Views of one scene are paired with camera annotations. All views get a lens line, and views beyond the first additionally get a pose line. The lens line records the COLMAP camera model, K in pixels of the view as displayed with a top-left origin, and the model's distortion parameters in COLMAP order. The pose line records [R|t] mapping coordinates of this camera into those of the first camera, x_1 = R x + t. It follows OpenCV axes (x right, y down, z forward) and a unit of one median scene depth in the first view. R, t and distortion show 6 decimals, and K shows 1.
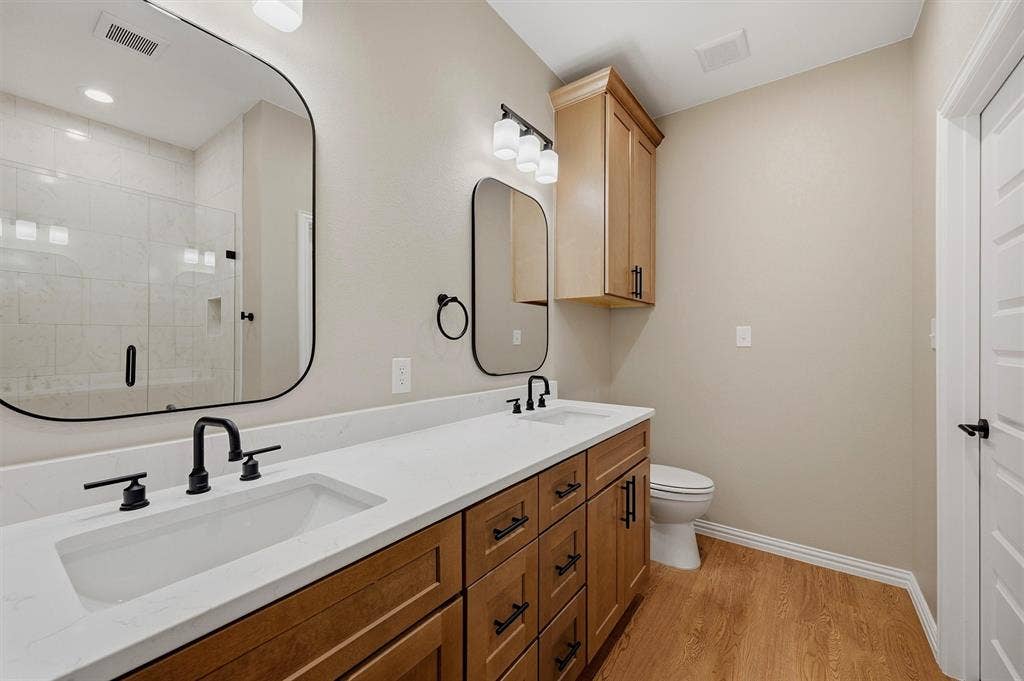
lens RADIAL K [[402.1, 0, 515.8], [0, 402.1, 339.9], [0, 0, 1]] dist [0.000818, 0.000669]
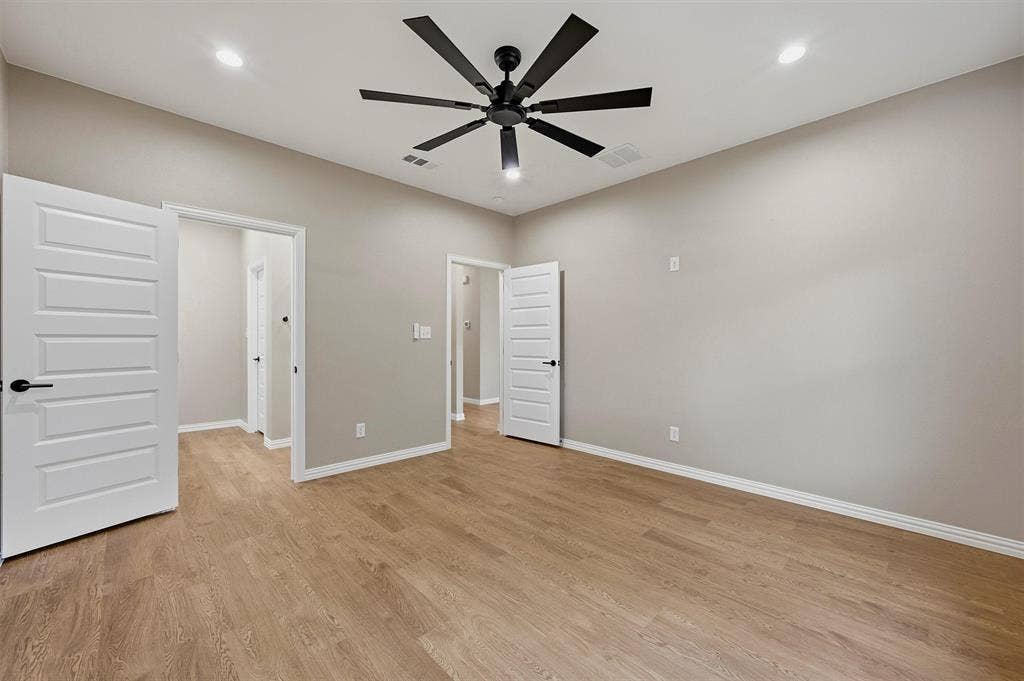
lens RADIAL K [[402.1, 0, 515.2], [0, 402.1, 341.6], [0, 0, 1]] dist [0.000818, 0.000669]
pose [[0.160941, 0.000367, 0.986964, -1.756540], [0.002463, 0.999997, -0.000773, 0.059046], [-0.986961, 0.002555, 0.160940, -1.603811]]
